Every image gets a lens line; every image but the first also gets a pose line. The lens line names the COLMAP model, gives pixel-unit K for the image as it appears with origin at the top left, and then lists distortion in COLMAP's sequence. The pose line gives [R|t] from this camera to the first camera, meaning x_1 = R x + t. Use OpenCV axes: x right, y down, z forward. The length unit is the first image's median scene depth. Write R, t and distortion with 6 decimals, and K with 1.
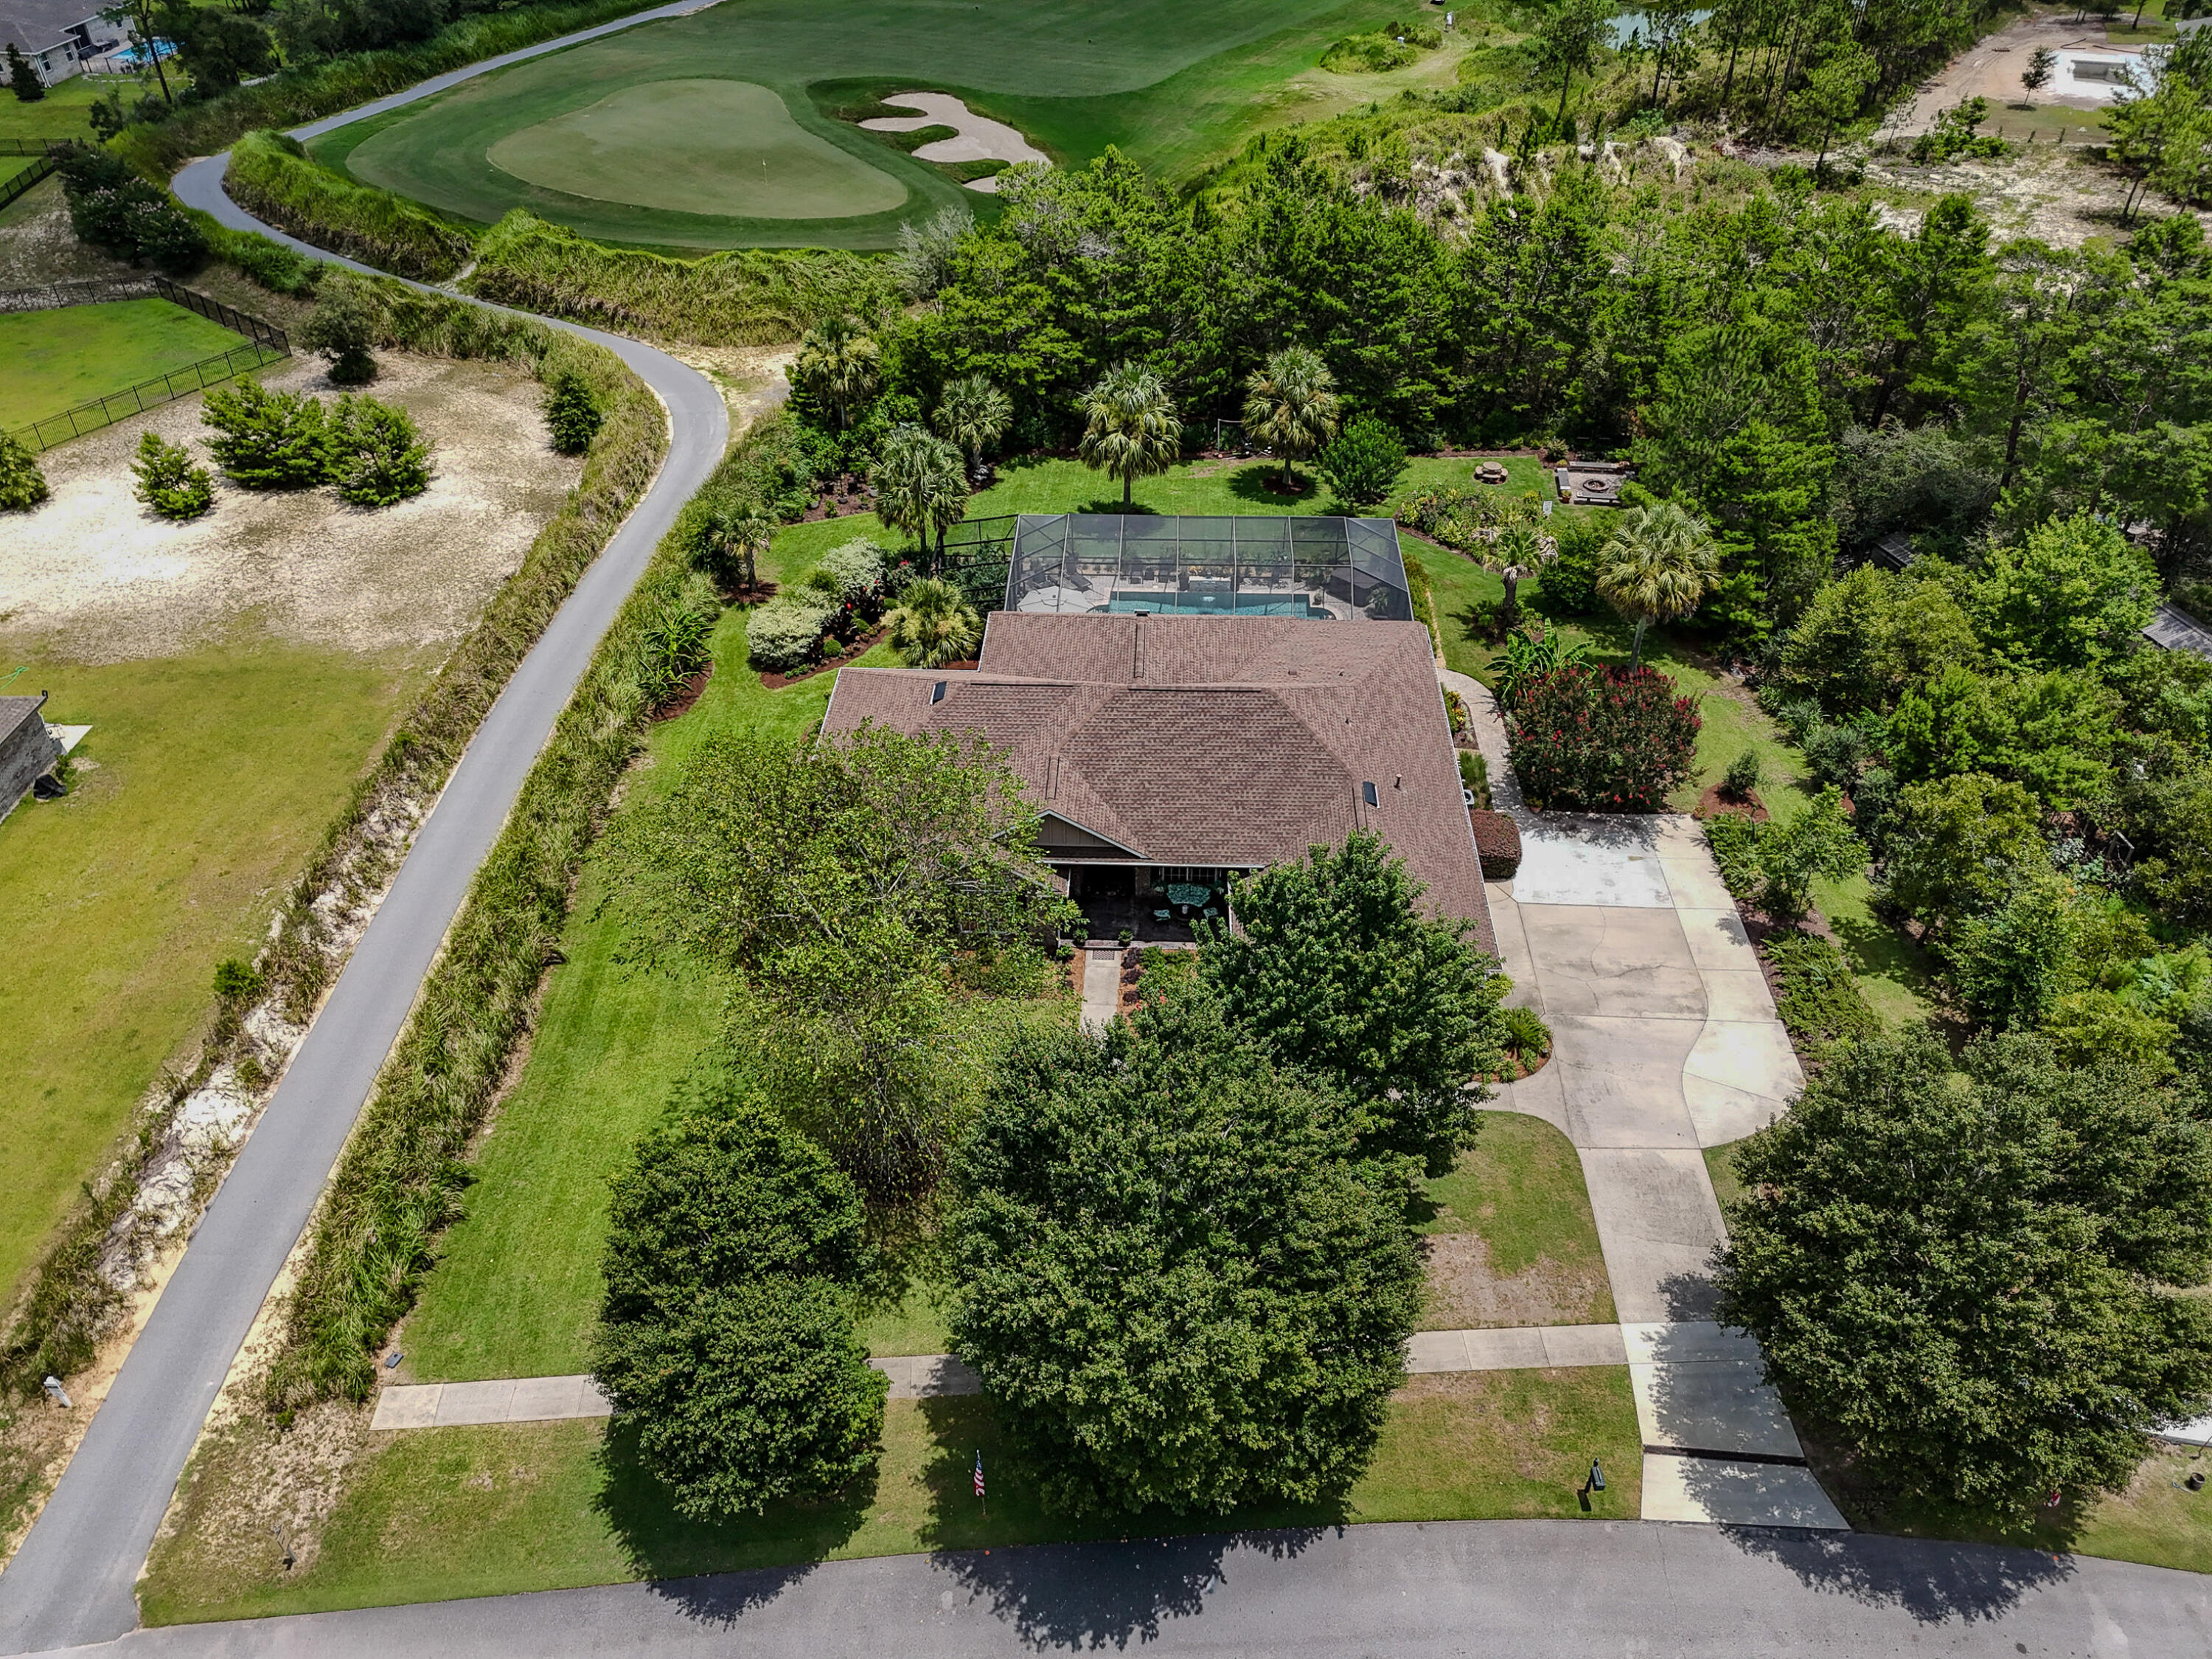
lens RADIAL K [[1629.0, 0, 1106.0], [0, 1629.0, 829.5], [0, 0, 1]] dist [0.084789, -0.097157]
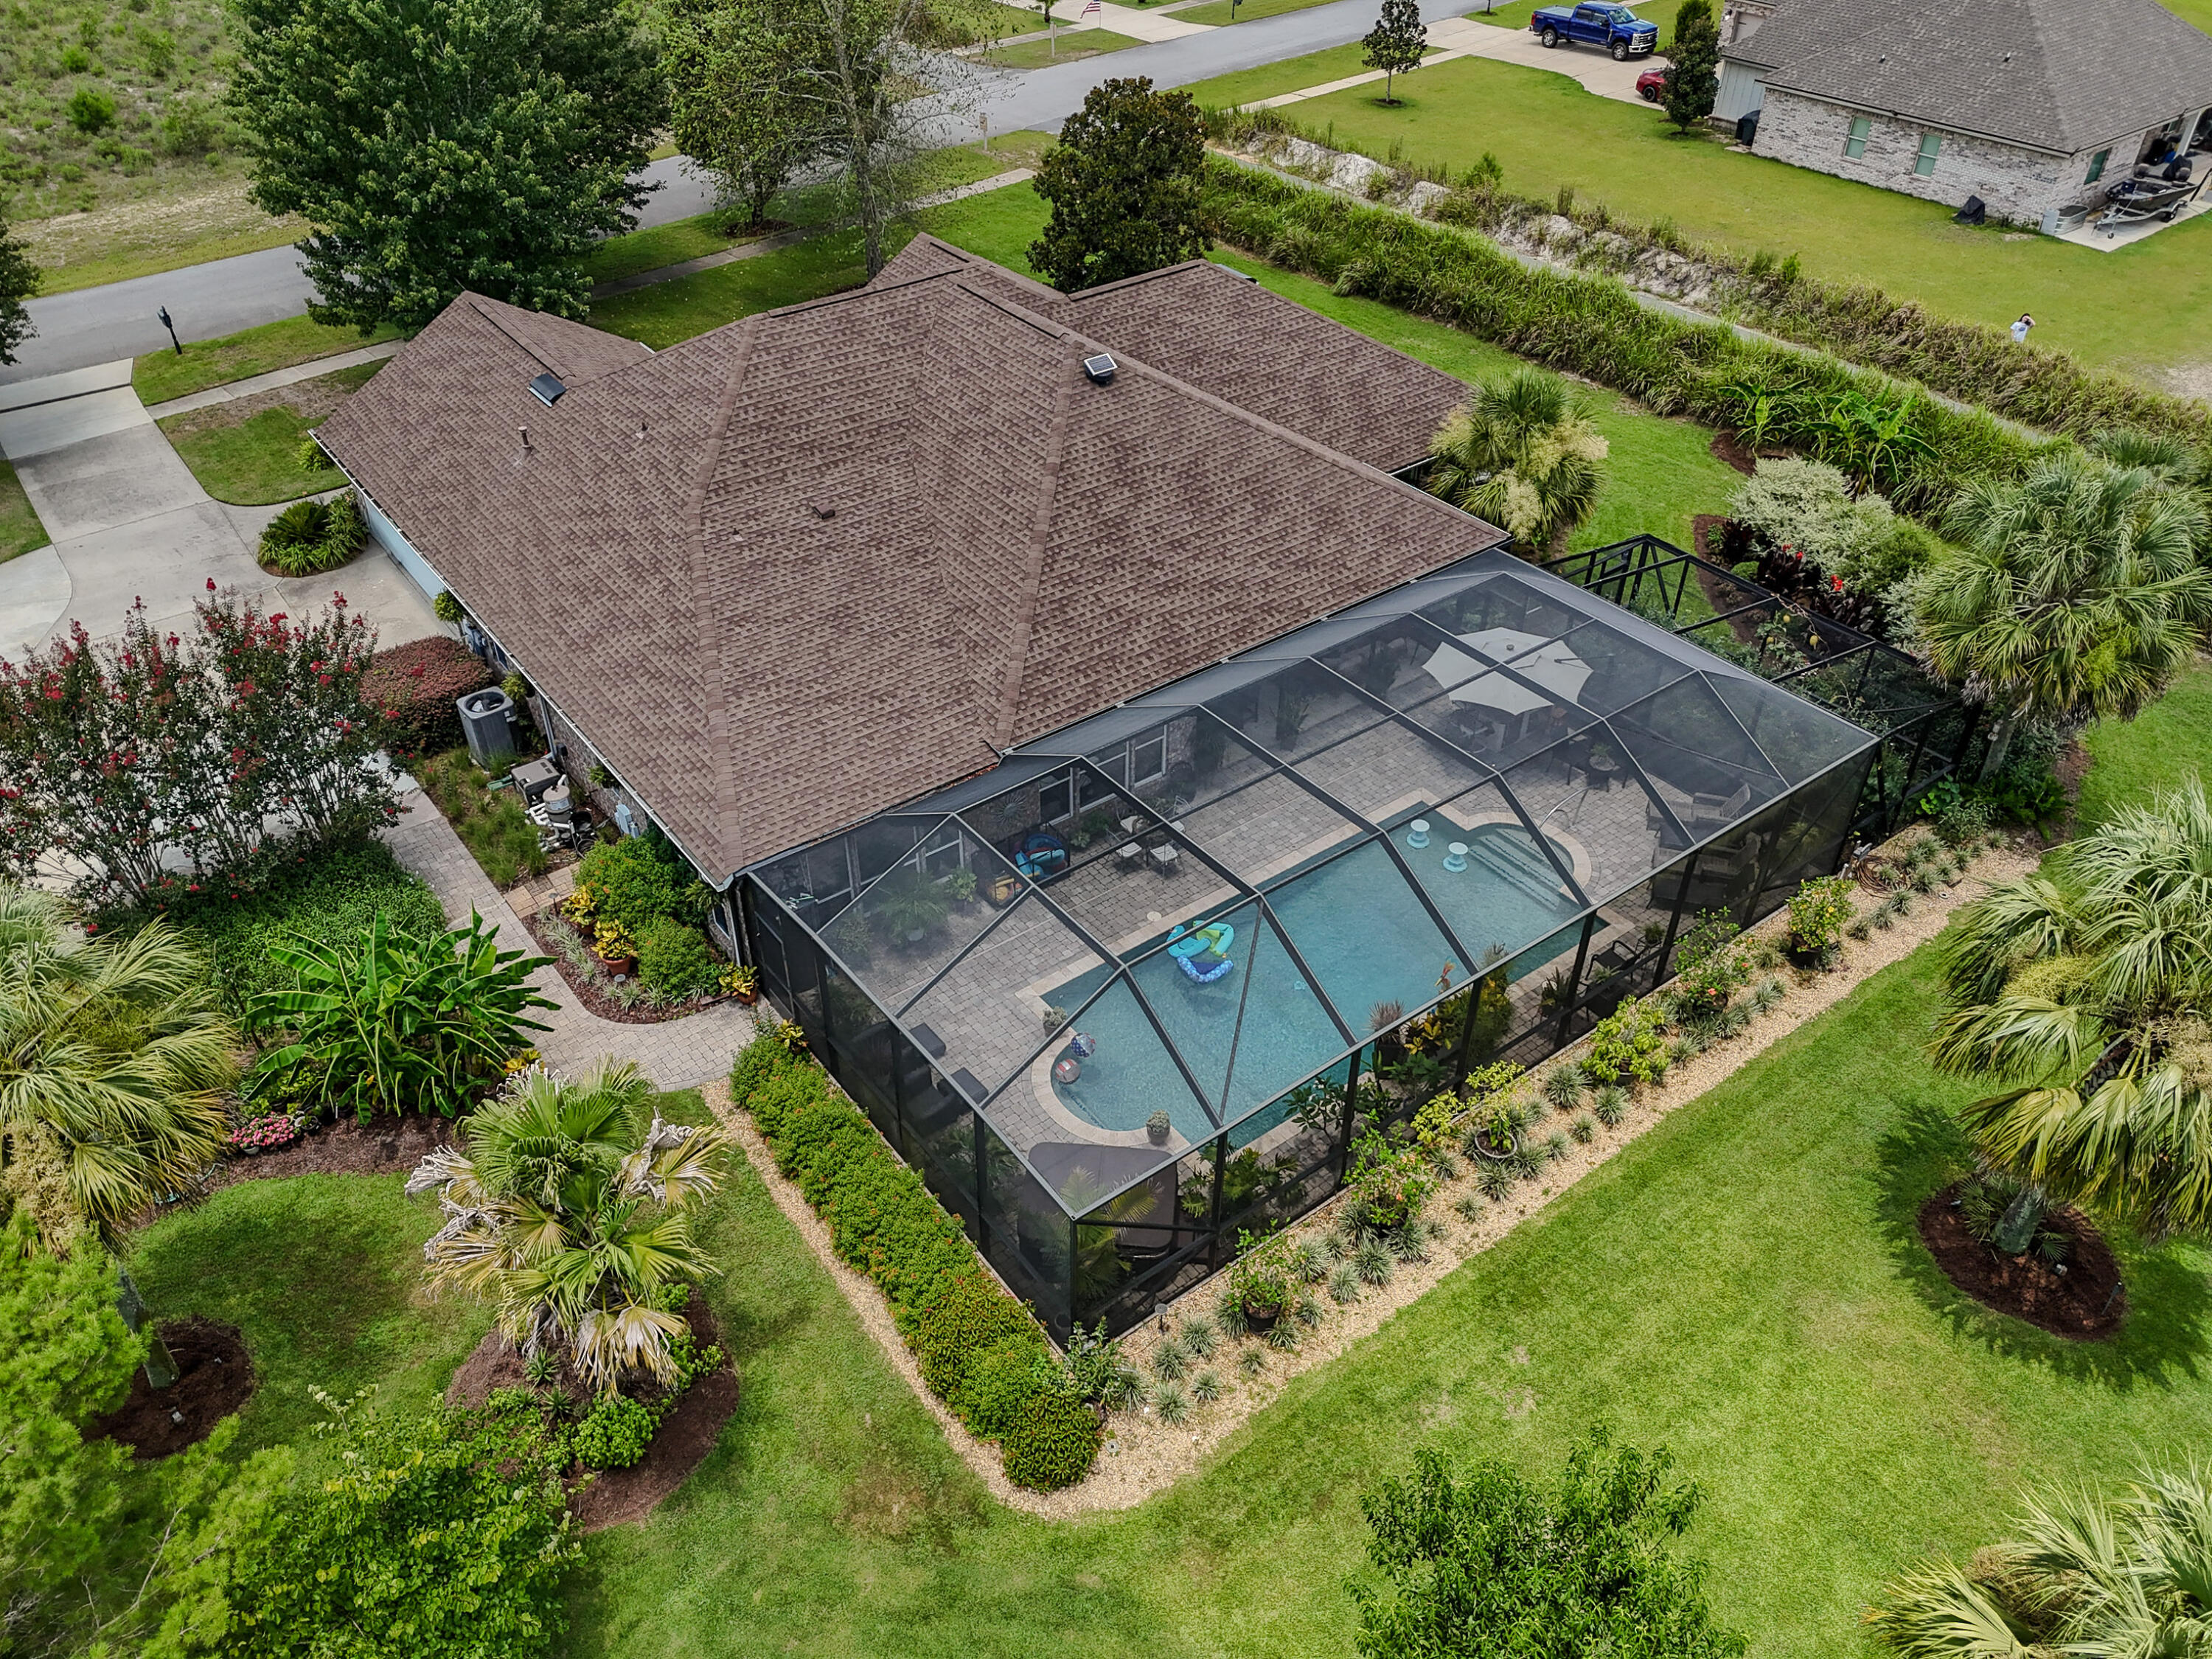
lens RADIAL K [[1629.0, 0, 1106.0], [0, 1629.0, 829.5], [0, 0, 1]] dist [0.084789, -0.097157]
pose [[-0.776423, 0.392498, -0.493065, 0.359020], [-0.381764, 0.329566, 0.863506, -0.577042], [0.501422, 0.858680, -0.106040, 1.266685]]
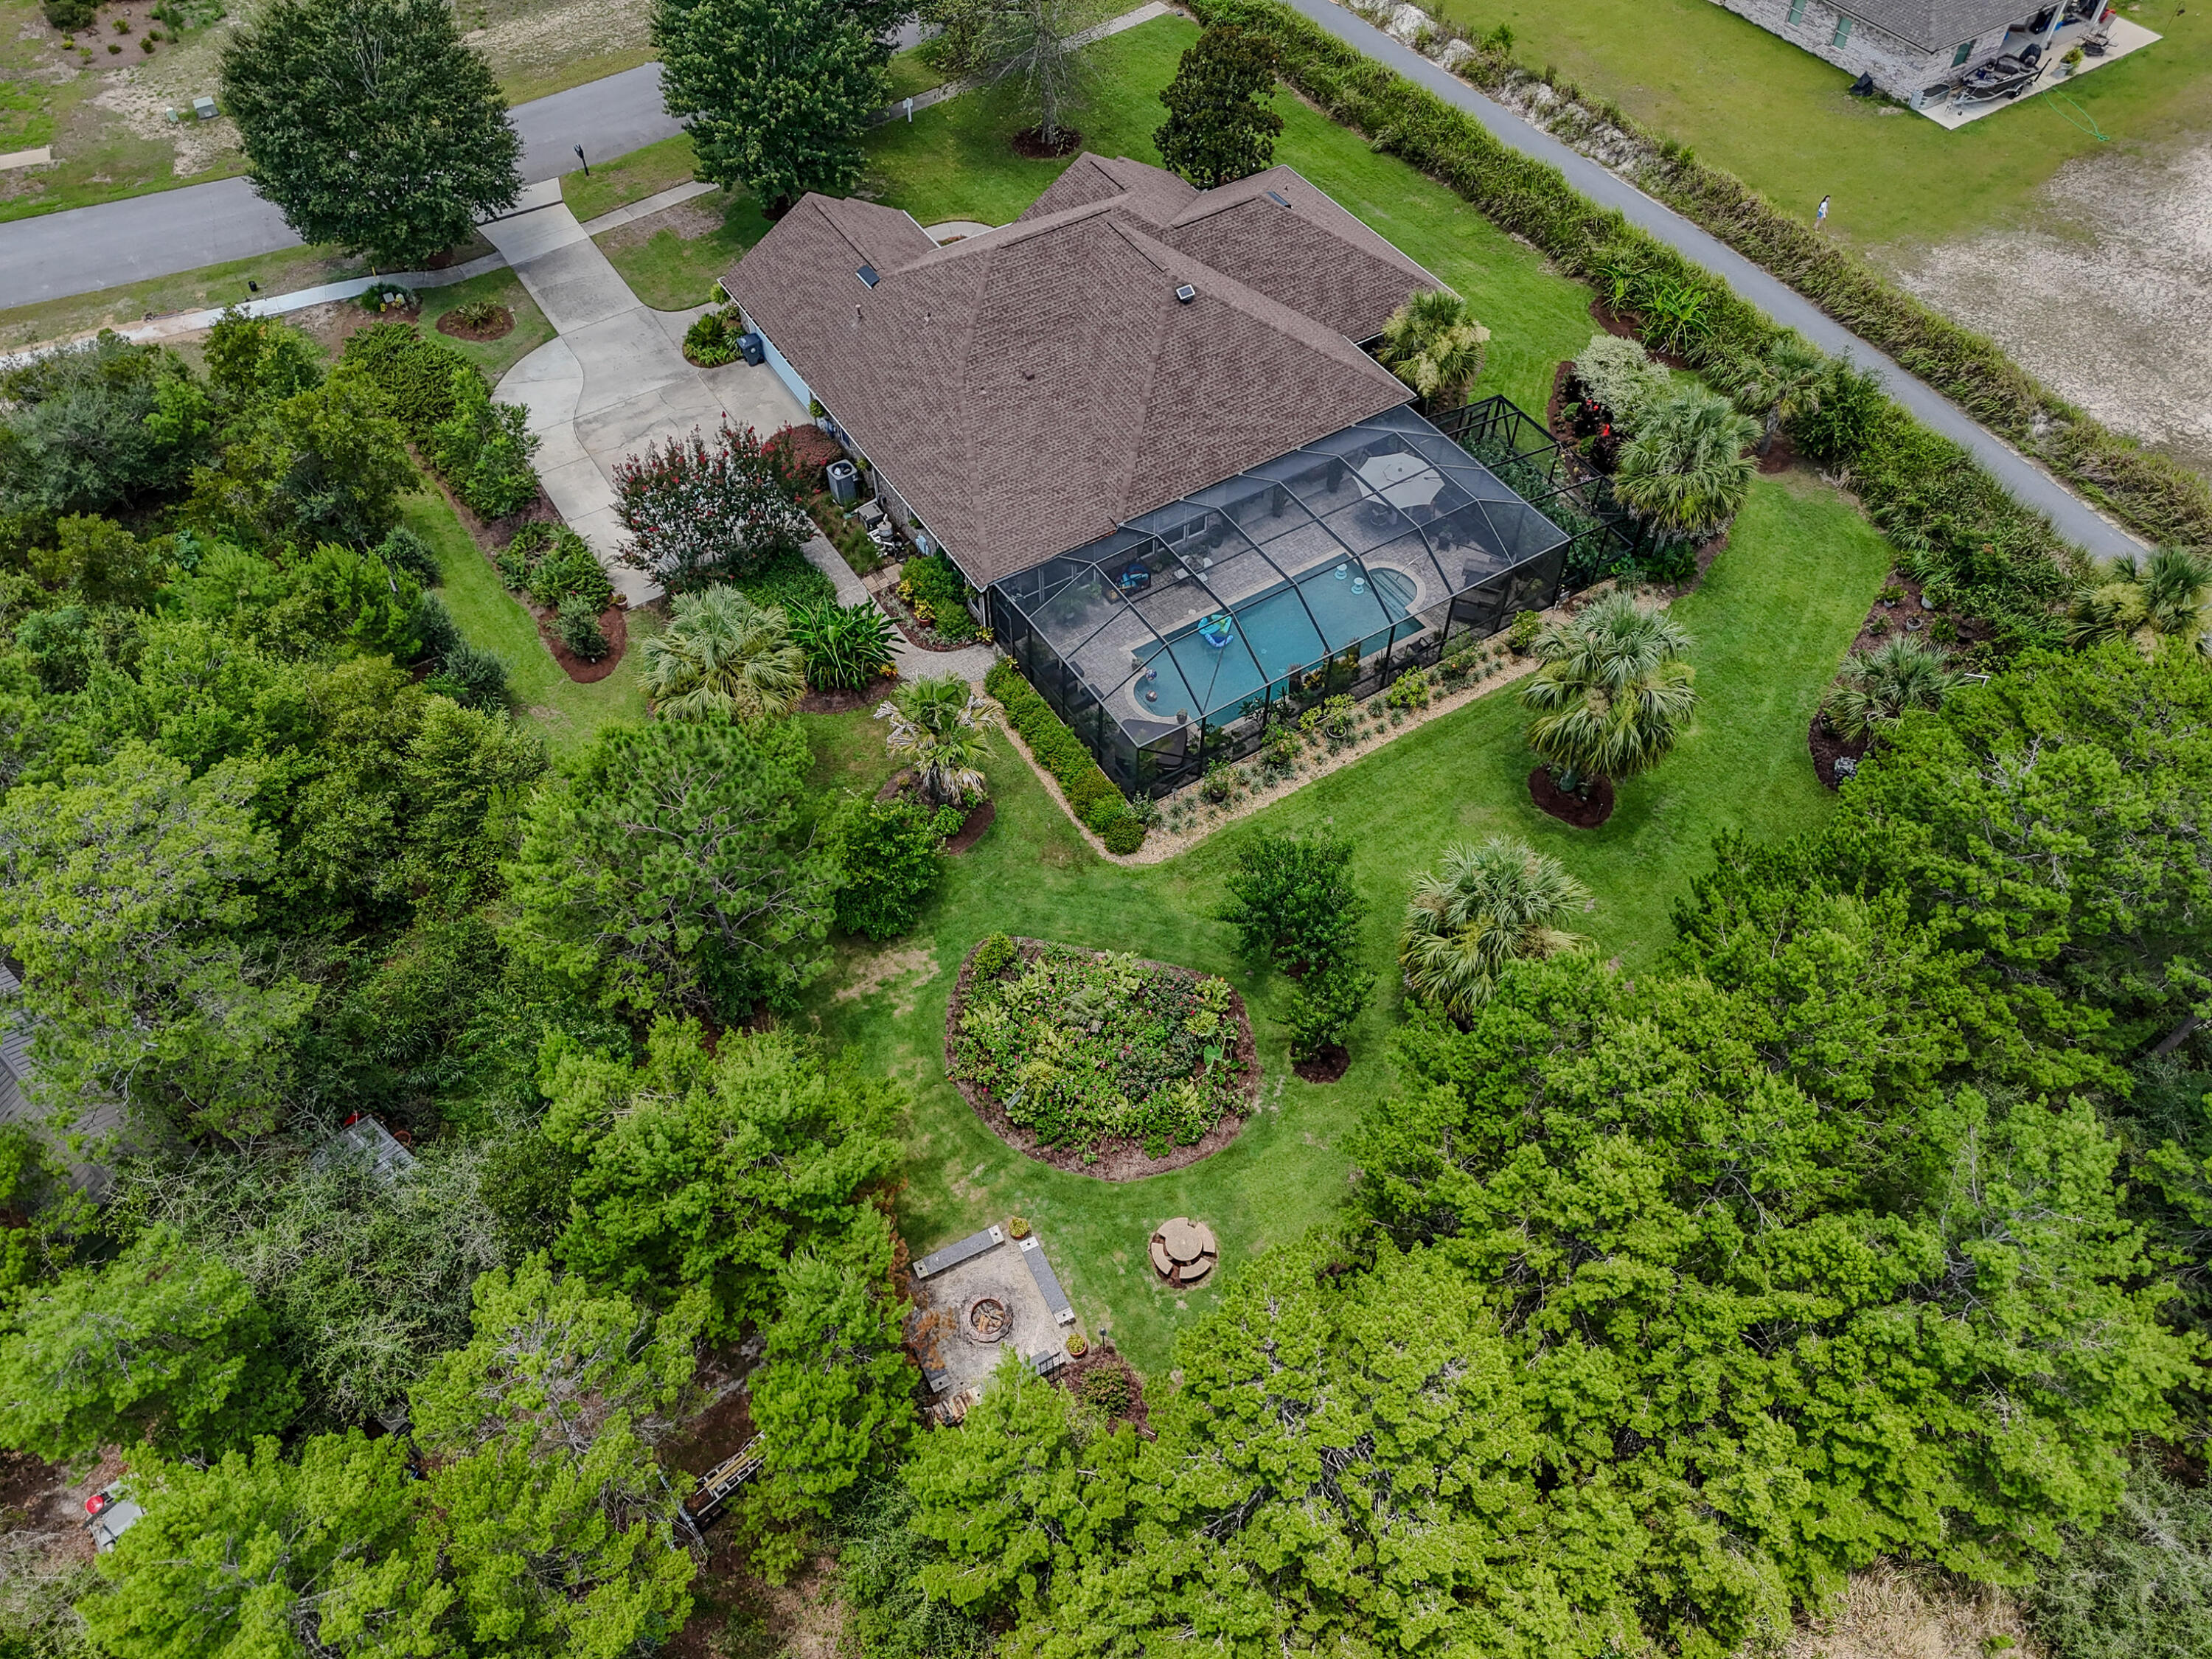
lens RADIAL K [[1629.0, 0, 1106.0], [0, 1629.0, 829.5], [0, 0, 1]] dist [0.084789, -0.097157]
pose [[-0.827111, 0.445240, -0.343000, 0.549298], [-0.335603, 0.098291, 0.936862, -1.031996], [0.450842, 0.890000, 0.068126, 1.270312]]
